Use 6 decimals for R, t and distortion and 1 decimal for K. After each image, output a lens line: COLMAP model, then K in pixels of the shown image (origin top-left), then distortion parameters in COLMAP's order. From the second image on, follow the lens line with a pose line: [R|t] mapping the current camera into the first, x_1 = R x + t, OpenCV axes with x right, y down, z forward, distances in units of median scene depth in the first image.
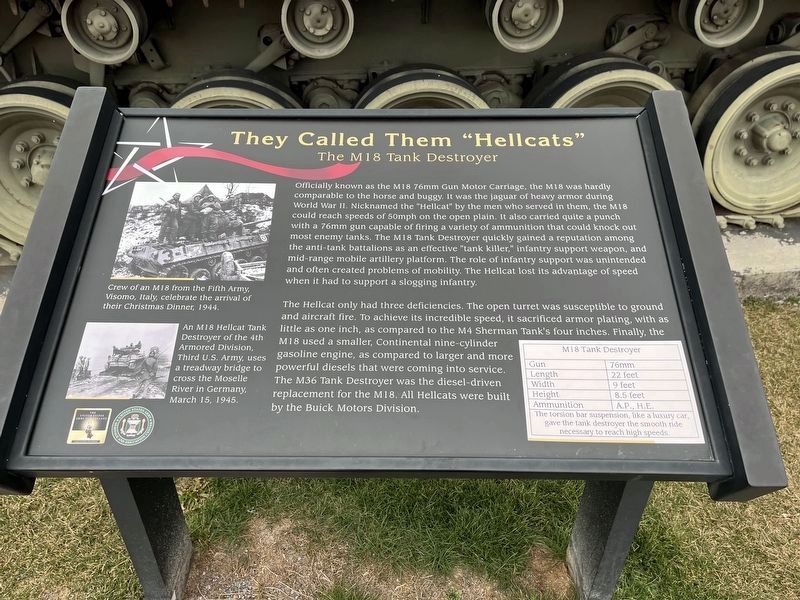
lens RADIAL K [[593.9, 0, 403.4], [0, 593.9, 301.4], [0, 0, 1]] dist [0.032156, -0.017304]
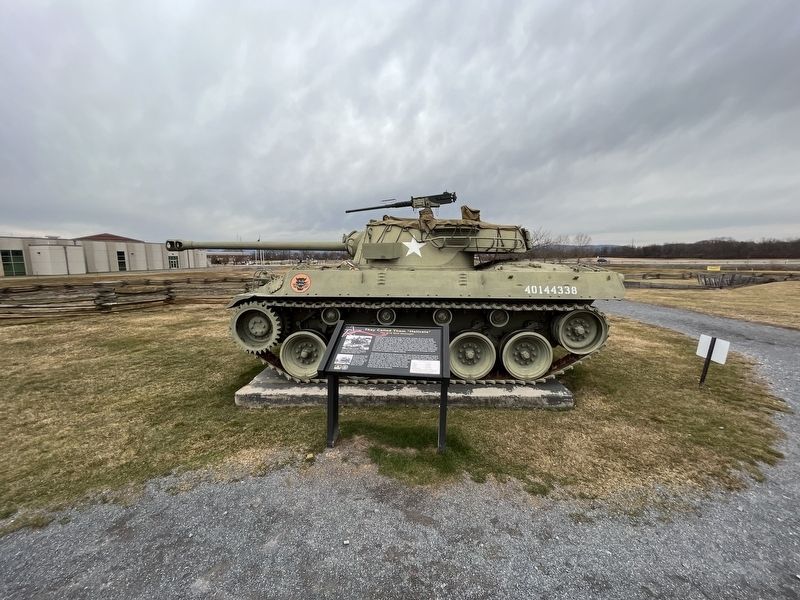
lens RADIAL K [[322.5, 0, 398.8], [0, 322.5, 299.9], [0, 0, 1]] dist [0.000867, 0.000008]
pose [[0.993045, 0.022912, -0.115487, 0.372022], [-0.078758, 0.858388, -0.506919, 1.019412], [0.087518, 0.512489, 0.854222, -1.720142]]
